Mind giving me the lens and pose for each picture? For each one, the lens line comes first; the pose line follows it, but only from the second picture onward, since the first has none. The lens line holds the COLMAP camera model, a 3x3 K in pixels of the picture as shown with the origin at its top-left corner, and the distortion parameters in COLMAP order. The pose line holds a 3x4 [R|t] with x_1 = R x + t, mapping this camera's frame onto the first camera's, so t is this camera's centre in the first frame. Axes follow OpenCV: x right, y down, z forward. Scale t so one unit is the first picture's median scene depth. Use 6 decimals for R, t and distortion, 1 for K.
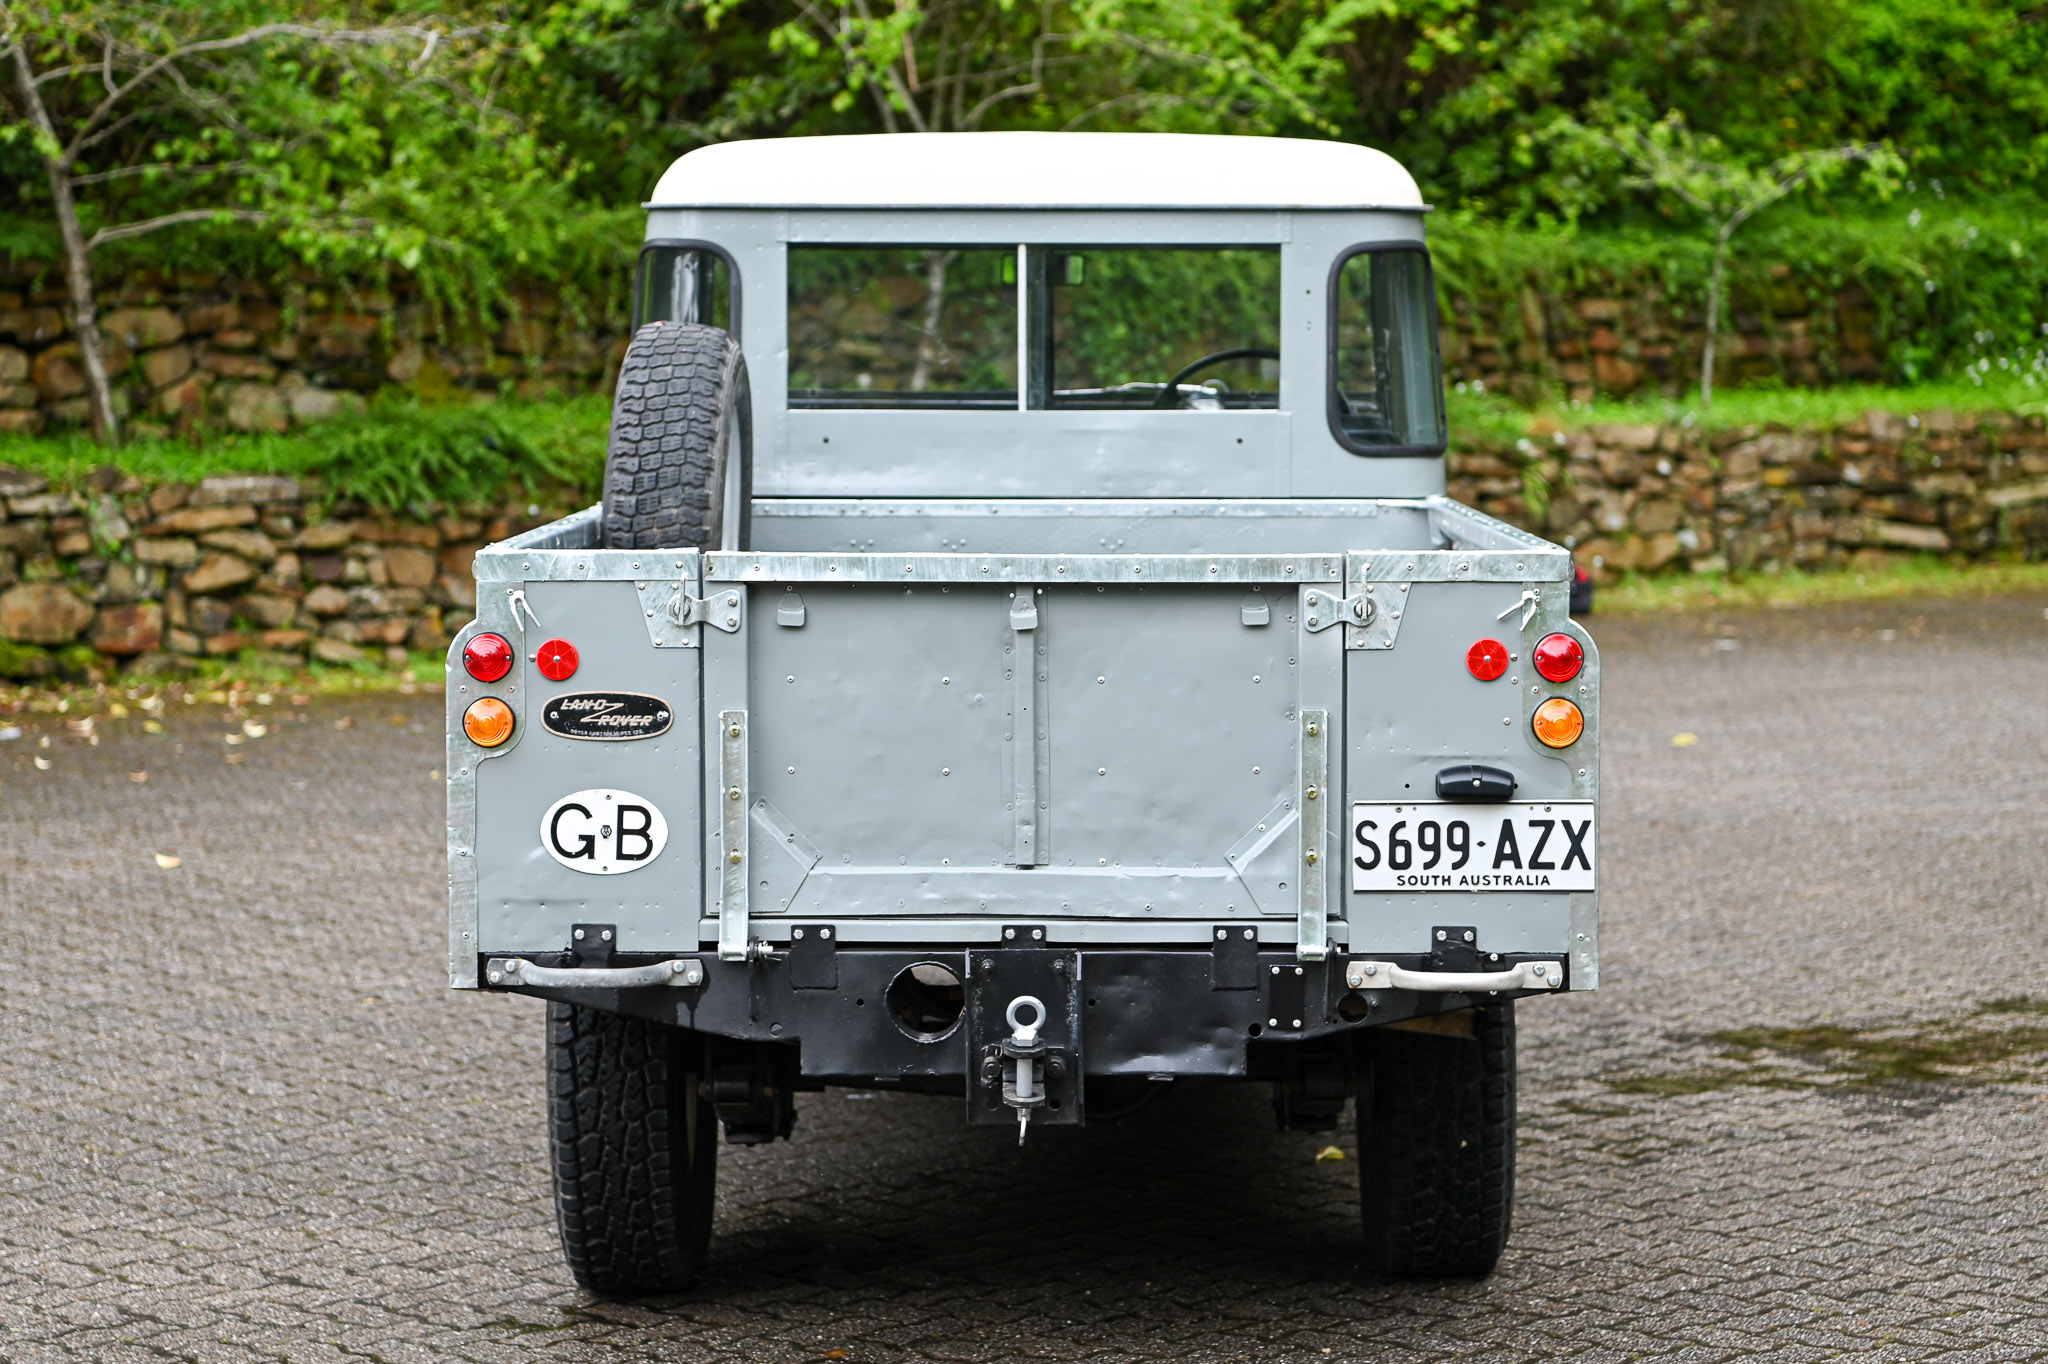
lens RADIAL K [[4144.1, 0, 1024.0], [0, 4144.1, 682.0], [0, 0, 1]] dist [0.336678, -0.064621]
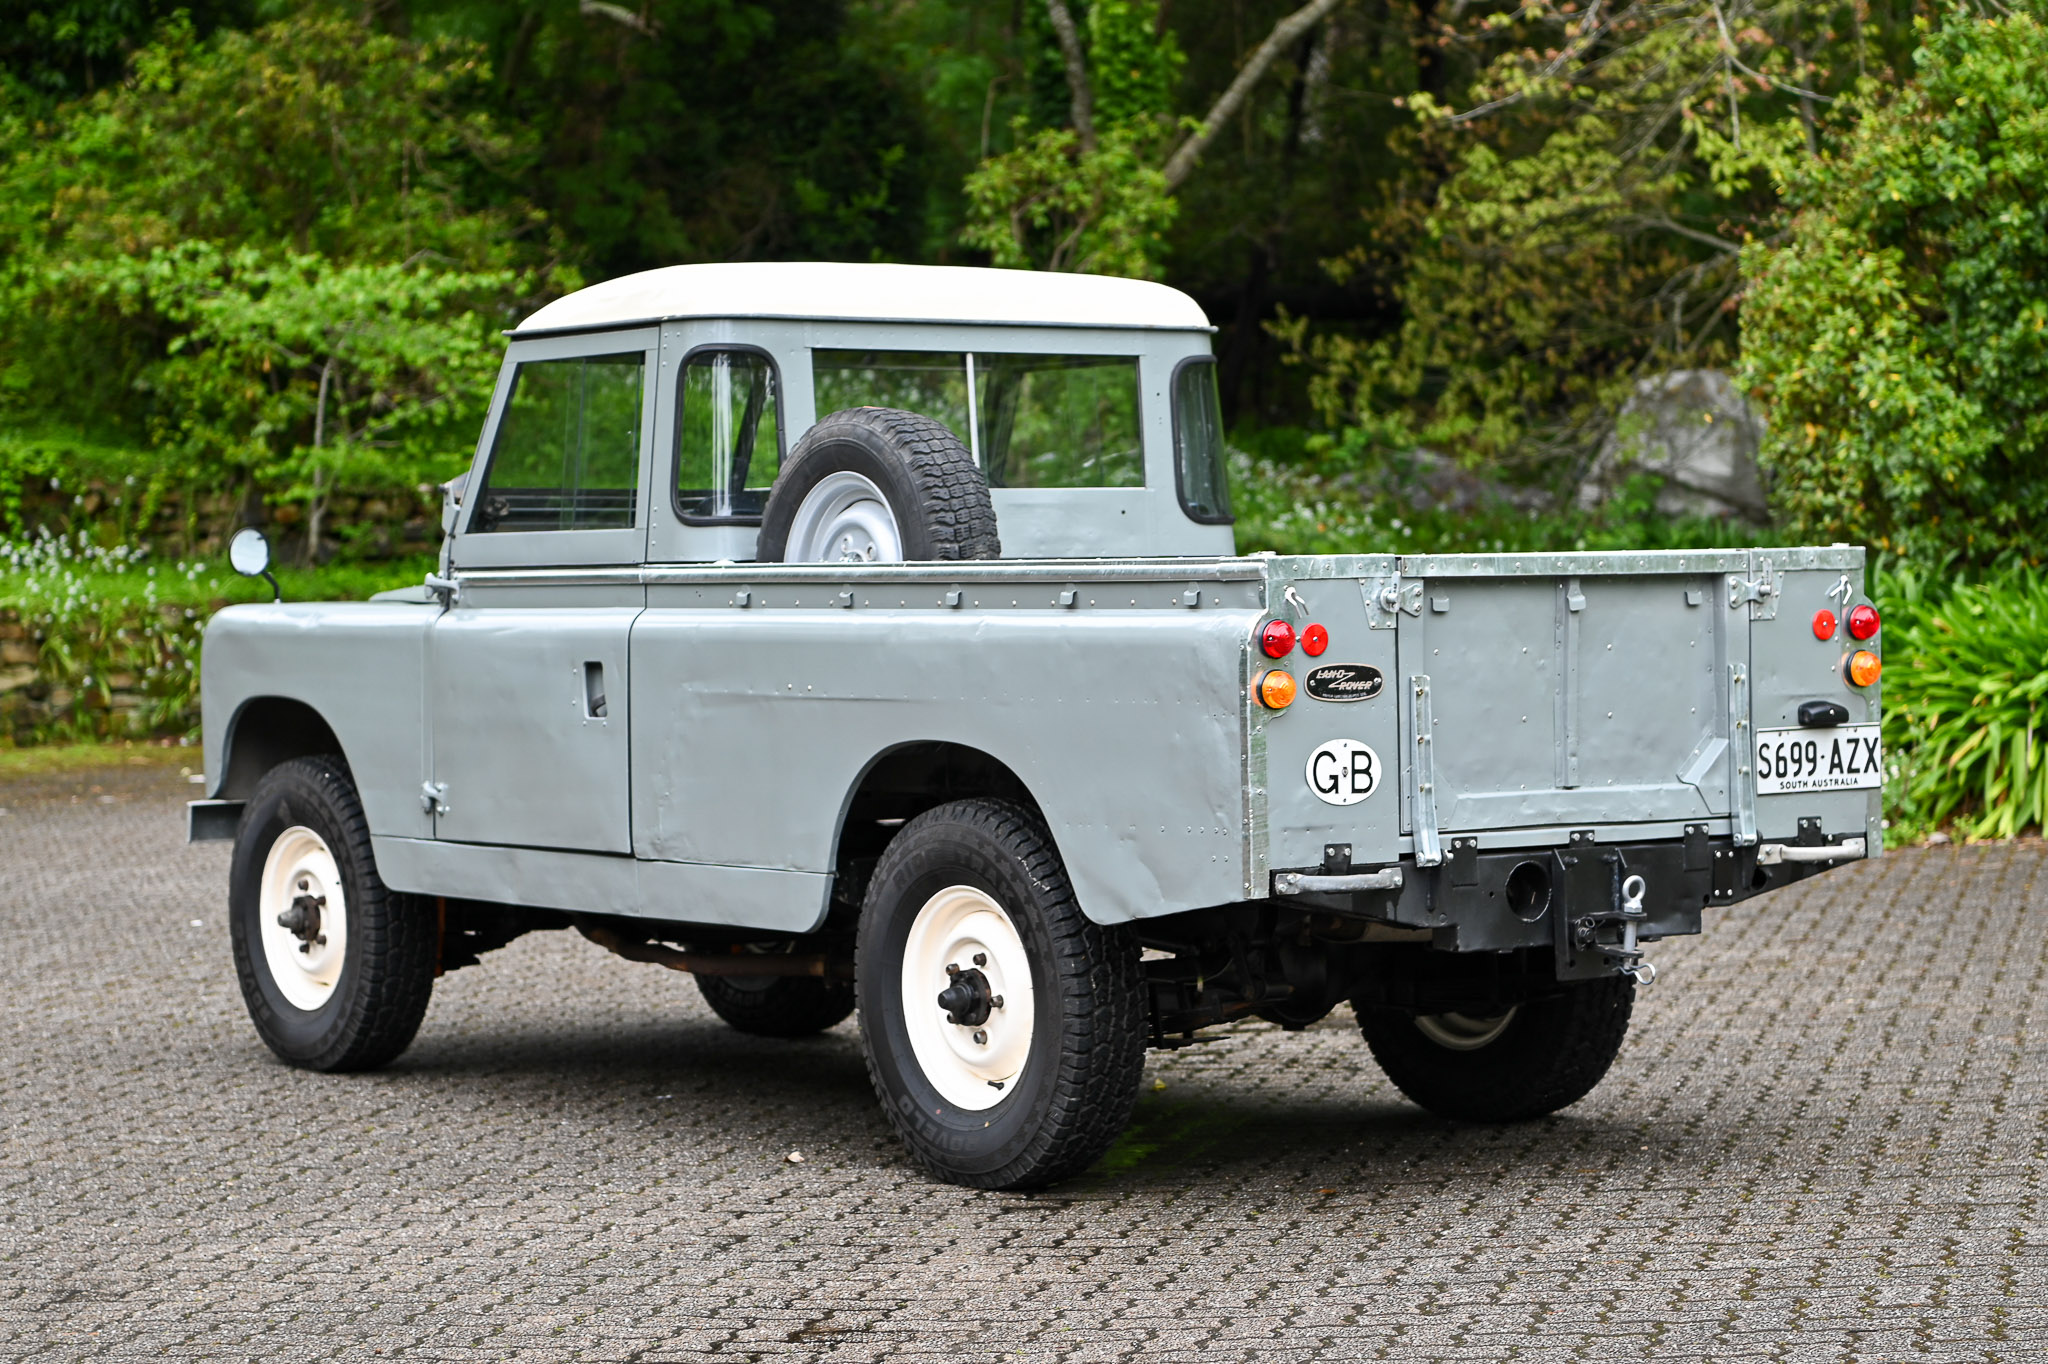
lens RADIAL K [[4144.1, 0, 1024.0], [0, 4144.1, 682.0], [0, 0, 1]] dist [0.336678, -0.064621]
pose [[0.821566, -0.028854, 0.569382, -0.916575], [0.059368, 0.997619, -0.035107, 0.047358], [-0.567013, 0.062646, 0.821323, -0.010588]]
